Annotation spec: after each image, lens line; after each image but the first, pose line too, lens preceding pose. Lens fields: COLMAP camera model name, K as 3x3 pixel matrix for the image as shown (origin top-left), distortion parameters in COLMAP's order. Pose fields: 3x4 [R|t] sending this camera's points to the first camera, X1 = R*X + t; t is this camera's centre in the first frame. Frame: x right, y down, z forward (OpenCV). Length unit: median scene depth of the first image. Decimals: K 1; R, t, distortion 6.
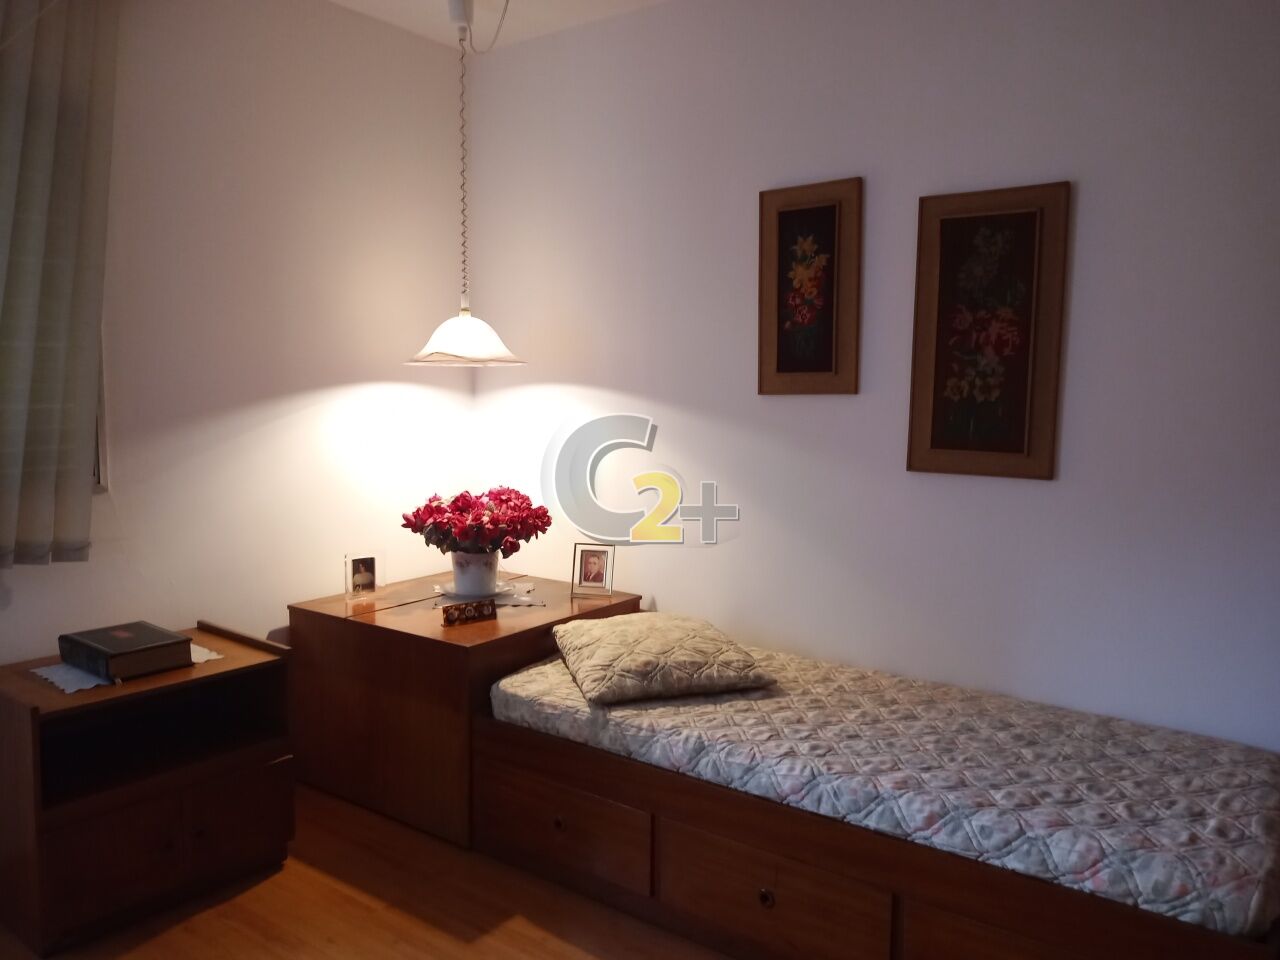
lens RADIAL K [[950.1, 0, 634.8], [0, 950.1, 482.3], [0, 0, 1]] dist [0.060038, -0.108417]
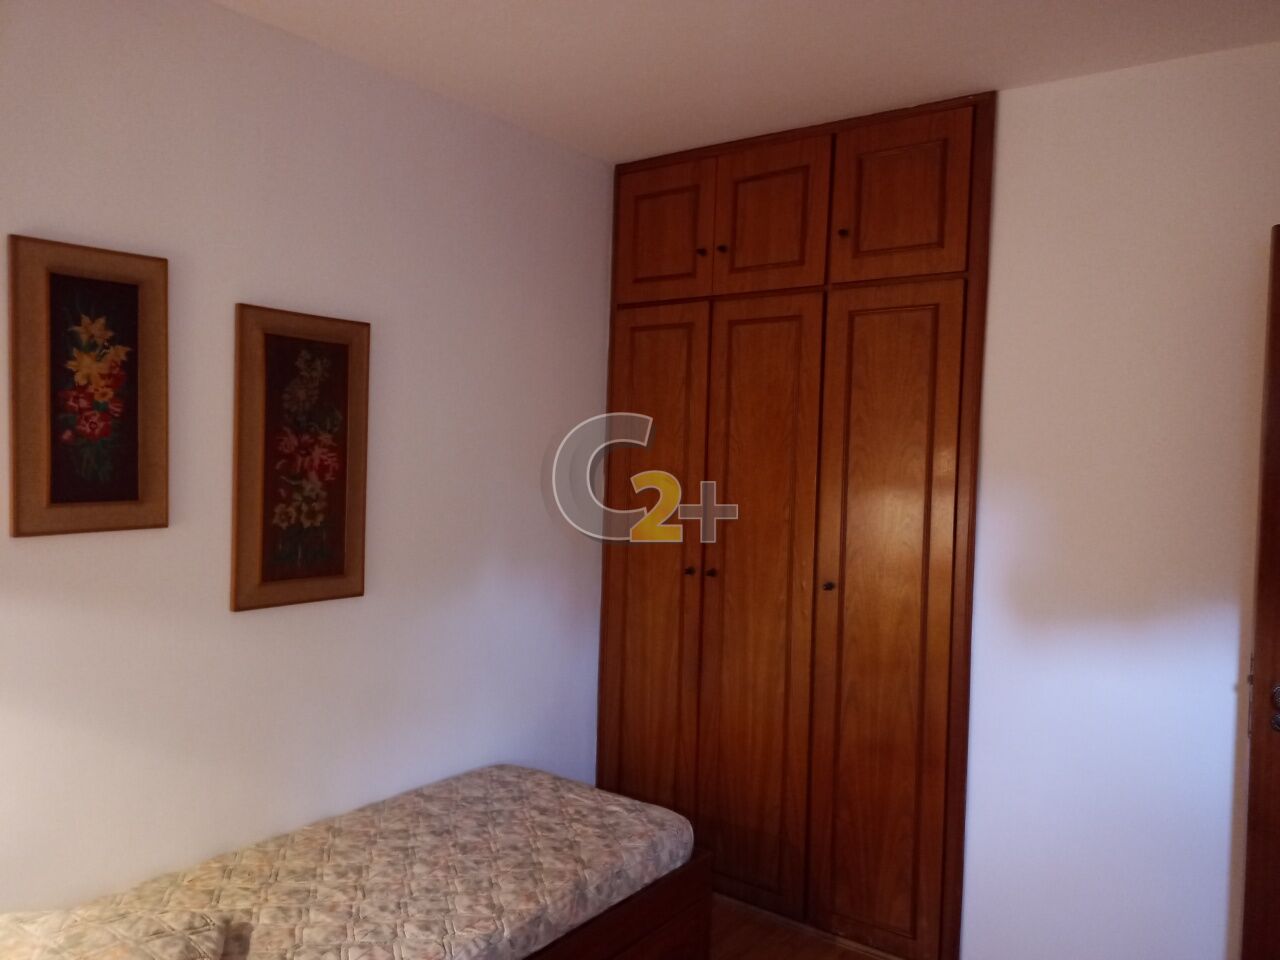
lens RADIAL K [[950.1, 0, 634.8], [0, 950.1, 482.3], [0, 0, 1]] dist [0.060038, -0.108417]
pose [[0.006483, -0.039804, 0.999186, -0.605030], [0.076782, 0.996277, 0.039190, -0.142467], [-0.997027, 0.076466, 0.009515, 0.654239]]
